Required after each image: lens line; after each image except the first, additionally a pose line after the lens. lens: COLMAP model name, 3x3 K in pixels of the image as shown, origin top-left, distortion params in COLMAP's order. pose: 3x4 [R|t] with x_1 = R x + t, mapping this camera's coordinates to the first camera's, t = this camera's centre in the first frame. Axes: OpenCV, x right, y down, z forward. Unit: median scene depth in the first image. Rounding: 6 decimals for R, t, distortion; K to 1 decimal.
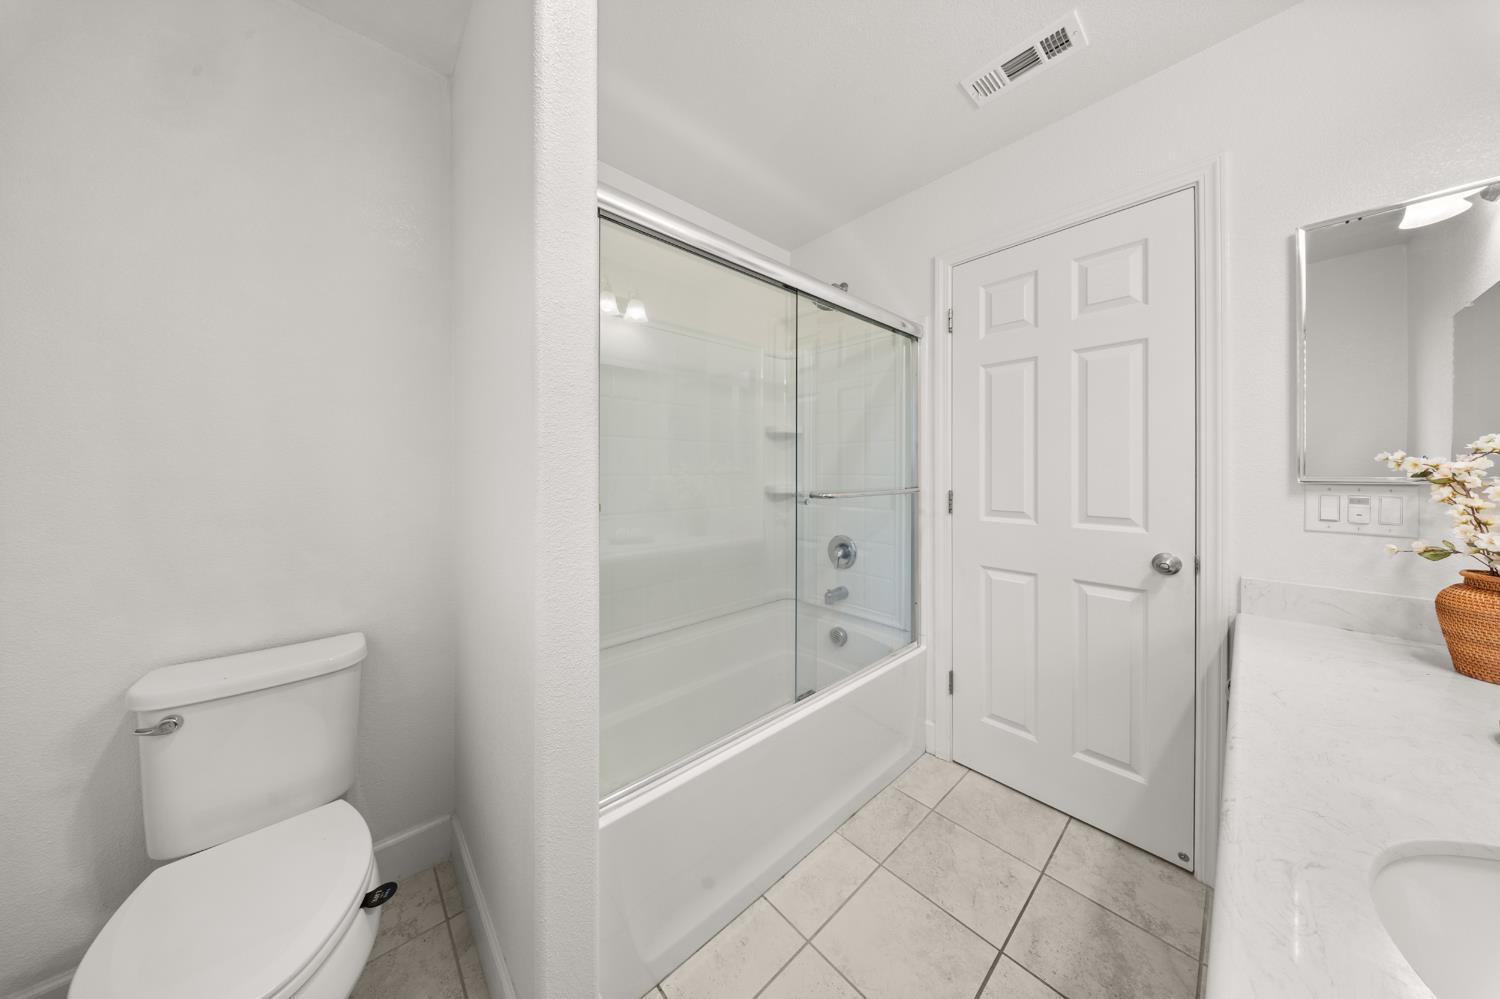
lens RADIAL K [[456.2, 0, 748.0], [0, 456.2, 471.1], [0, 0, 1]] dist [-0.000920, -0.000088]
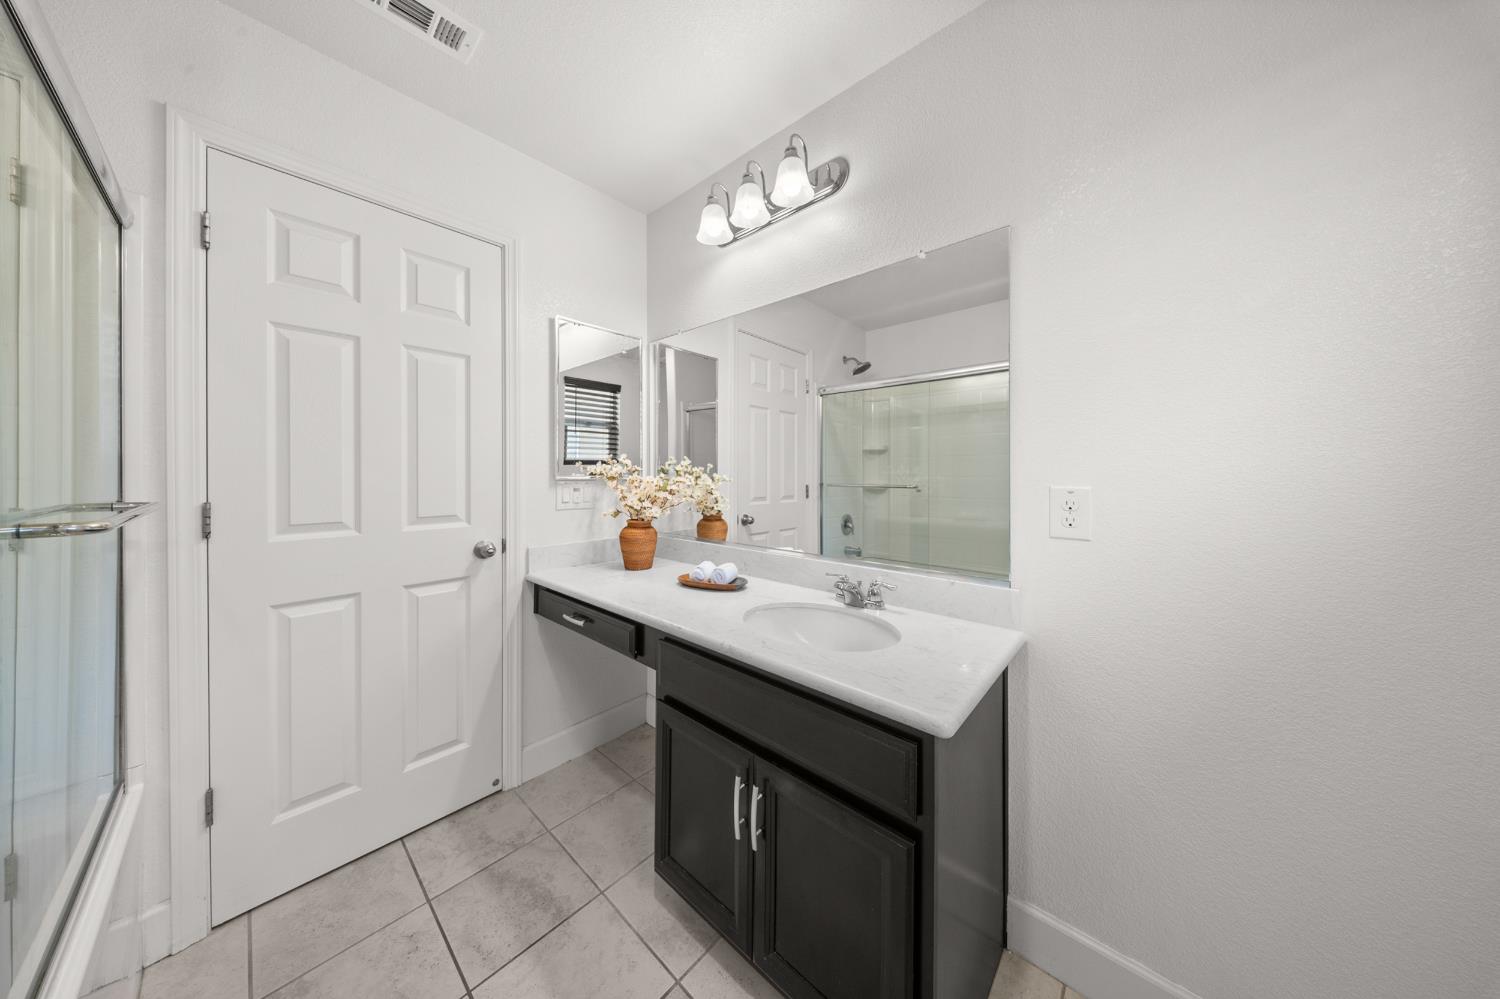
lens RADIAL K [[452.9, 0, 748.2], [0, 452.9, 474.7], [0, 0, 1]] dist [0.000097, -0.000063]
pose [[-0.097990, -0.002191, 0.995185, -0.321223], [0.001960, 0.999995, 0.002395, 0.005714], [-0.995185, 0.002186, -0.097985, 0.414194]]
